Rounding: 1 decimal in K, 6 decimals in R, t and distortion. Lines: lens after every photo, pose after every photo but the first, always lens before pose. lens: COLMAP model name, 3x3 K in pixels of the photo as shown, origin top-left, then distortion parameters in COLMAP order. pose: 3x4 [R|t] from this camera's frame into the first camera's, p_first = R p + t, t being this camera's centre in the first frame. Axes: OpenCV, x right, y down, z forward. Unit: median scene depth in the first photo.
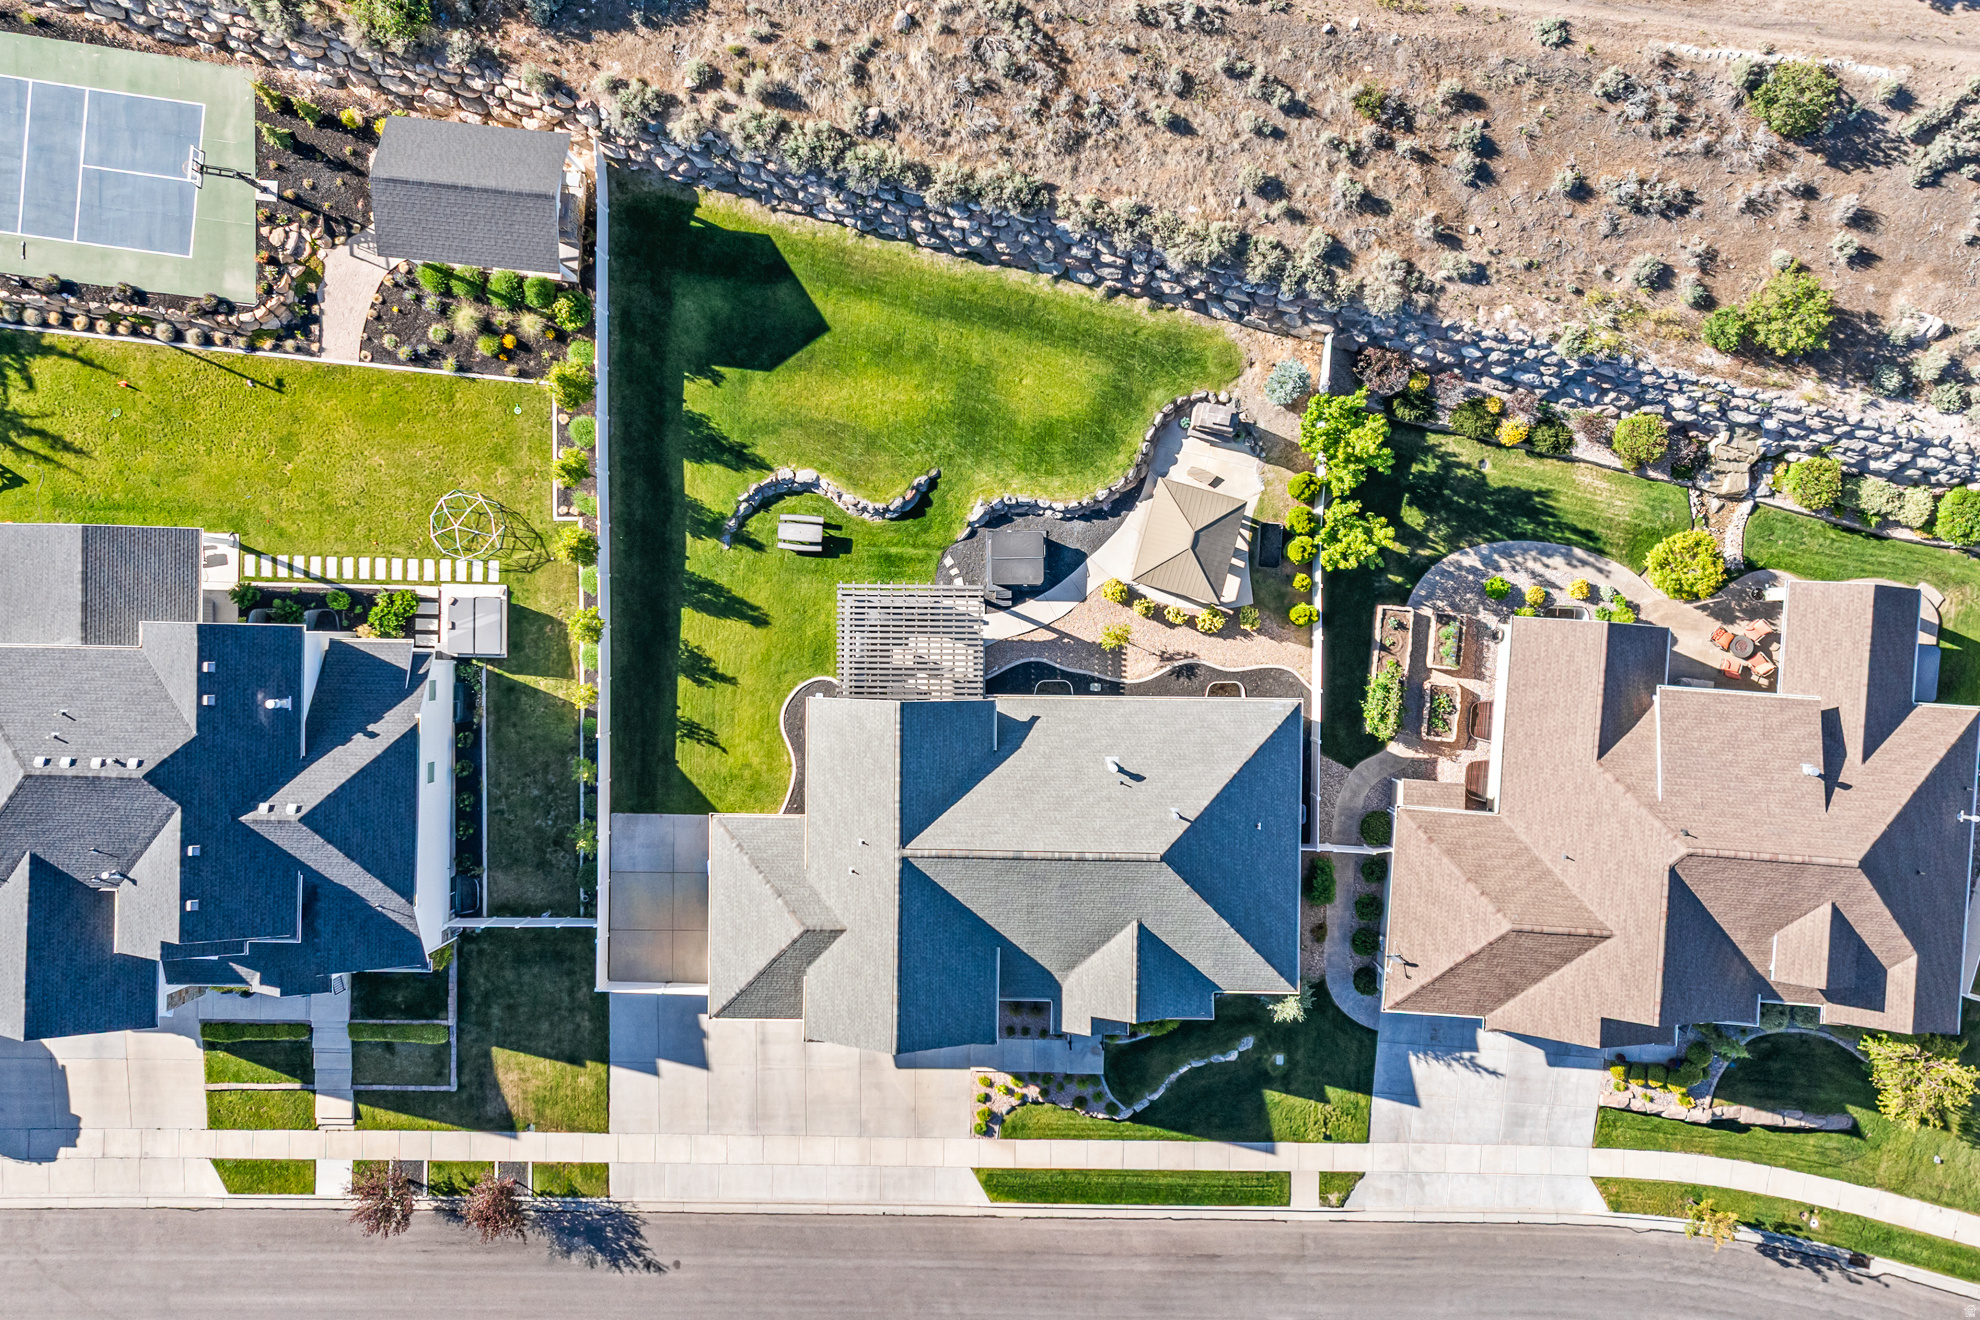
lens RADIAL K [[1657.7, 0, 978.6], [0, 1657.7, 661.1], [0, 0, 1]] dist [0.016588, 0.070539]
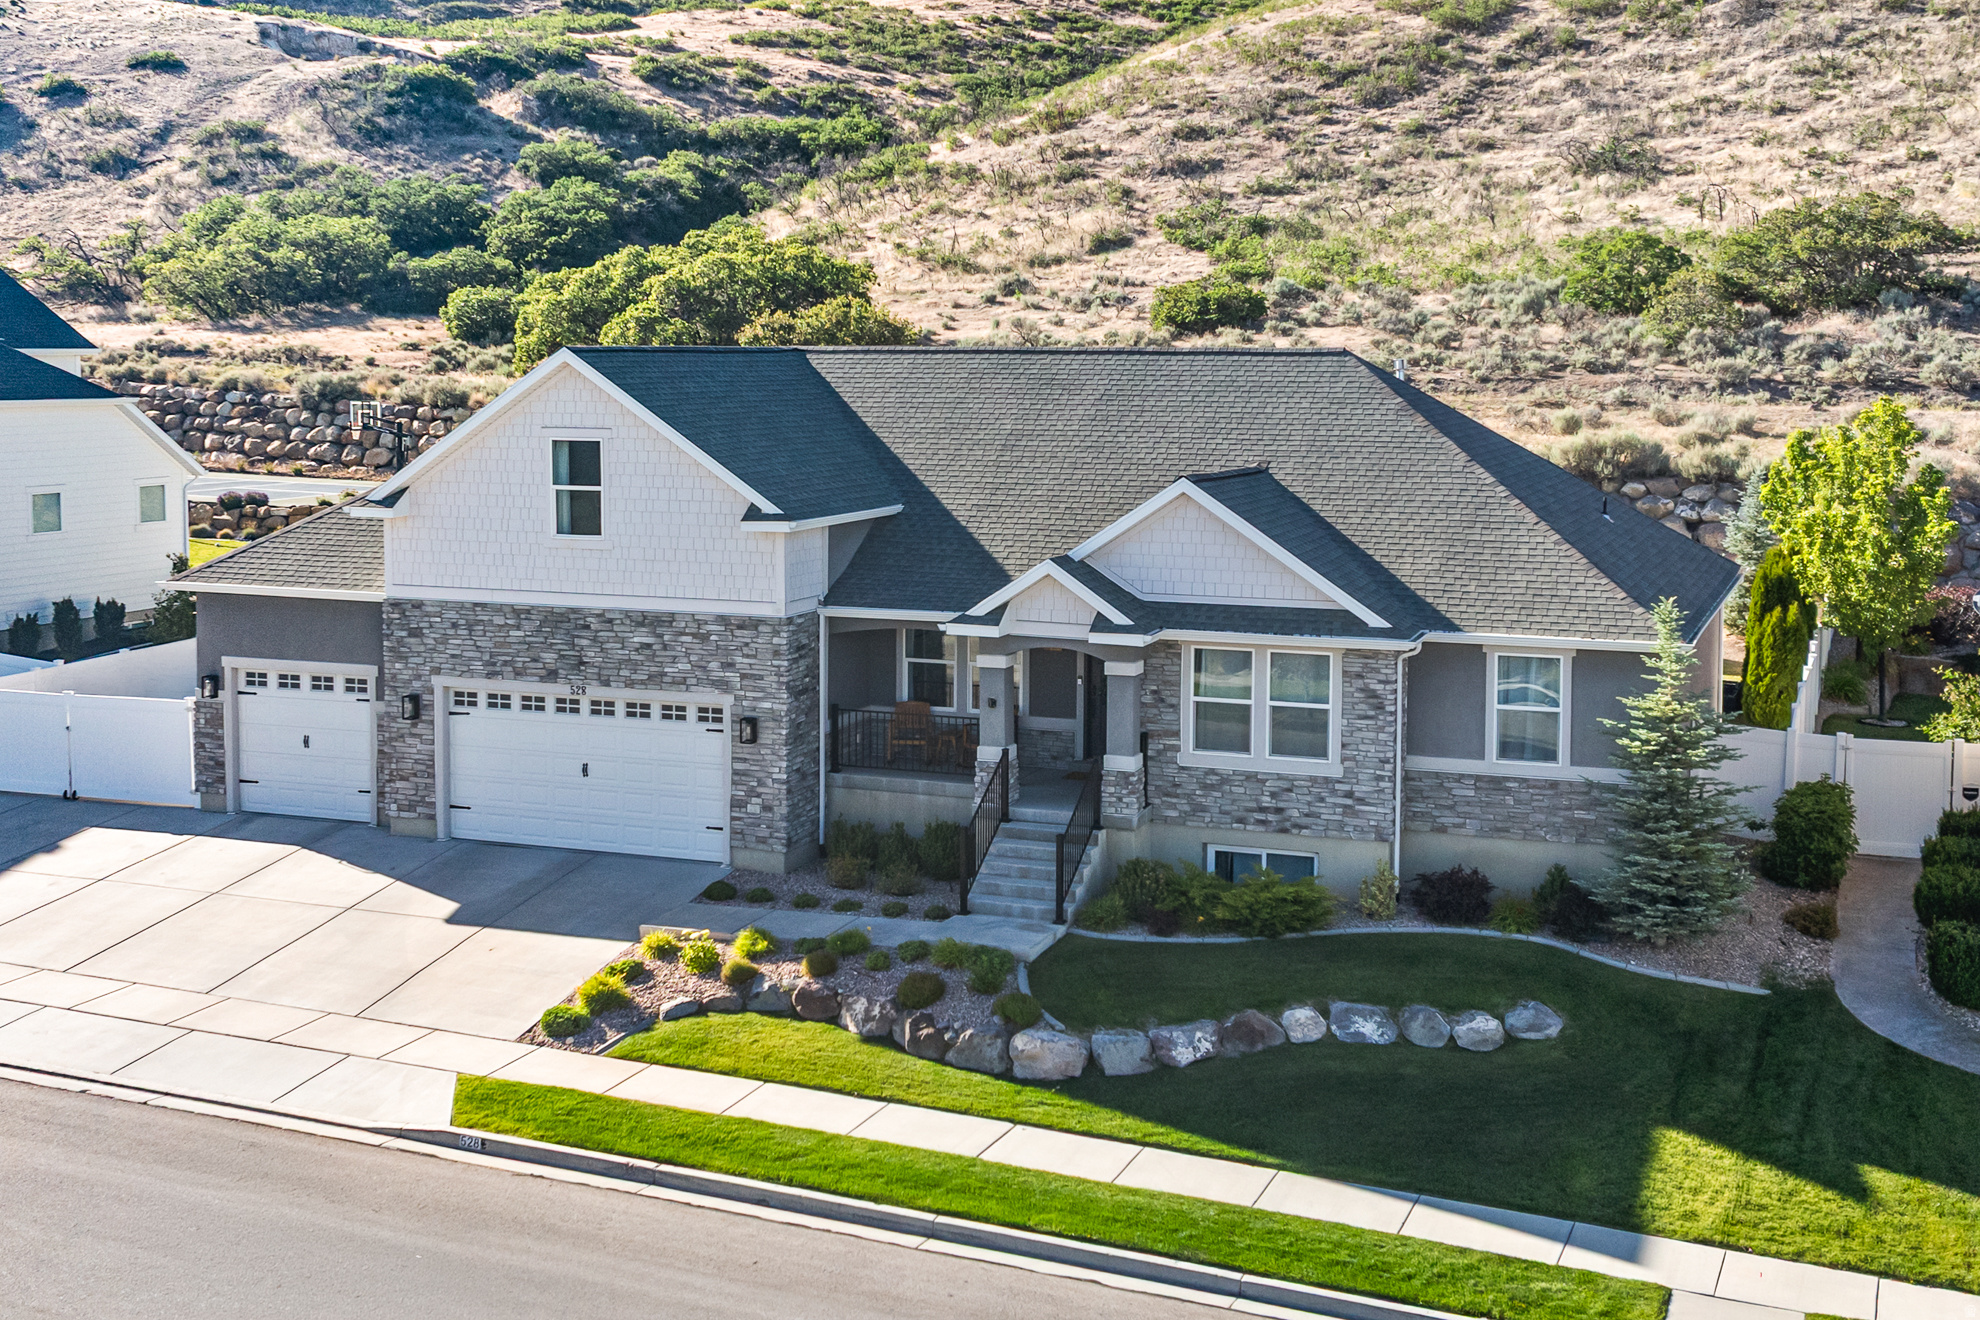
lens RADIAL K [[2233.7, 0, 990.0], [0, 2233.7, 660.0], [0, 0, 1]] dist [0.026090, 0.034549]
pose [[0.931618, 0.067366, -0.357142, 0.215234], [-0.362685, 0.109042, -0.925510, 0.636818], [-0.023404, 0.991752, 0.126018, 0.923806]]
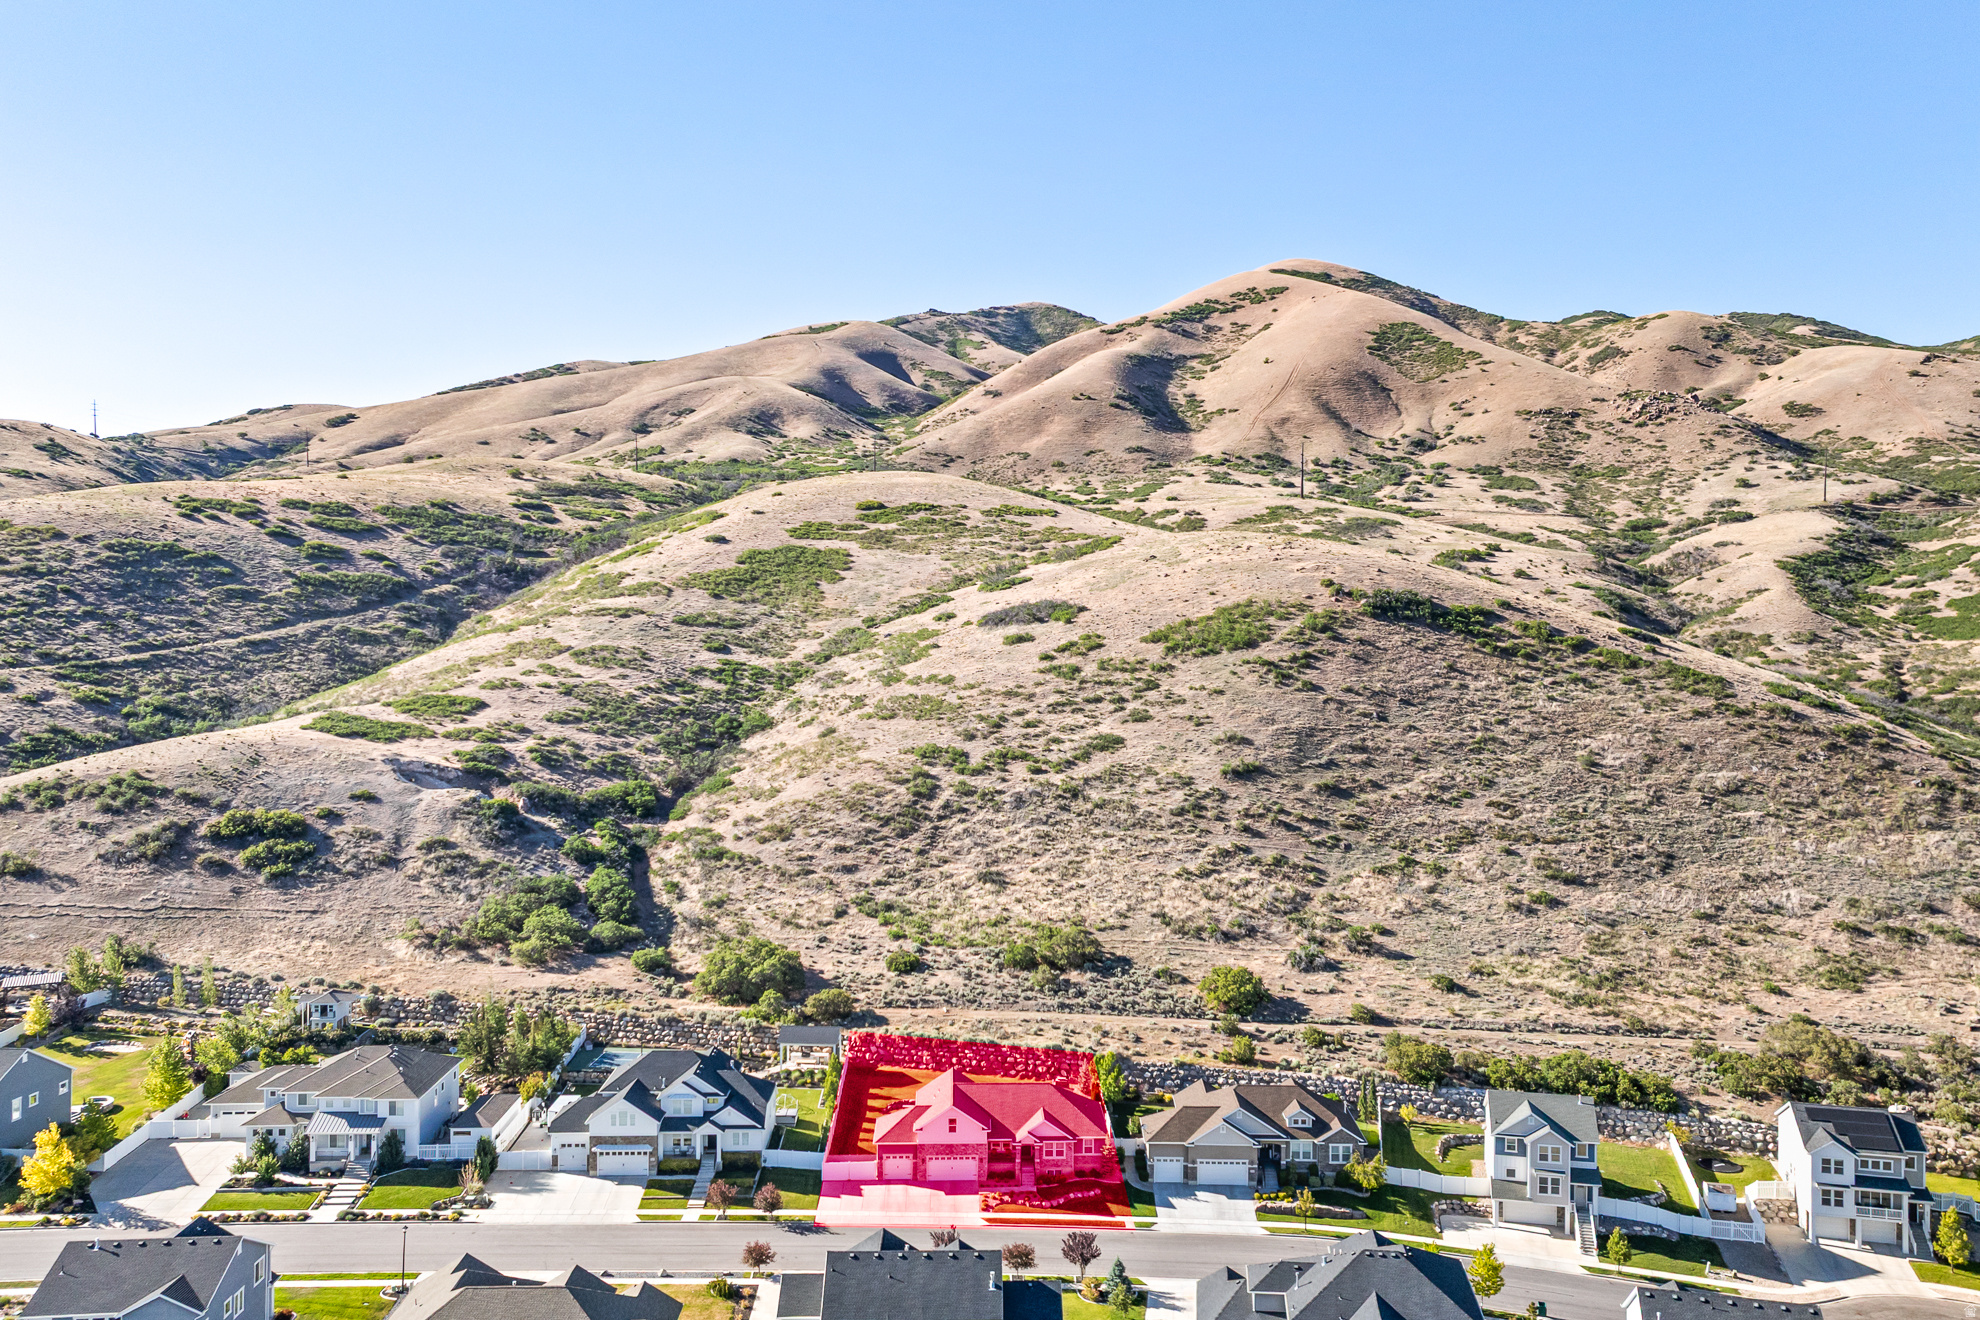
lens RADIAL K [[1636.4, 0, 990.0], [0, 1636.4, 660.0], [0, 0, 1]] dist [0.008301, 0.094387]
pose [[0.999282, 0.021104, 0.031470, -0.078979], [0.030925, 0.025678, -0.999192, 2.581782], [-0.021895, 0.999447, 0.025007, 0.212281]]
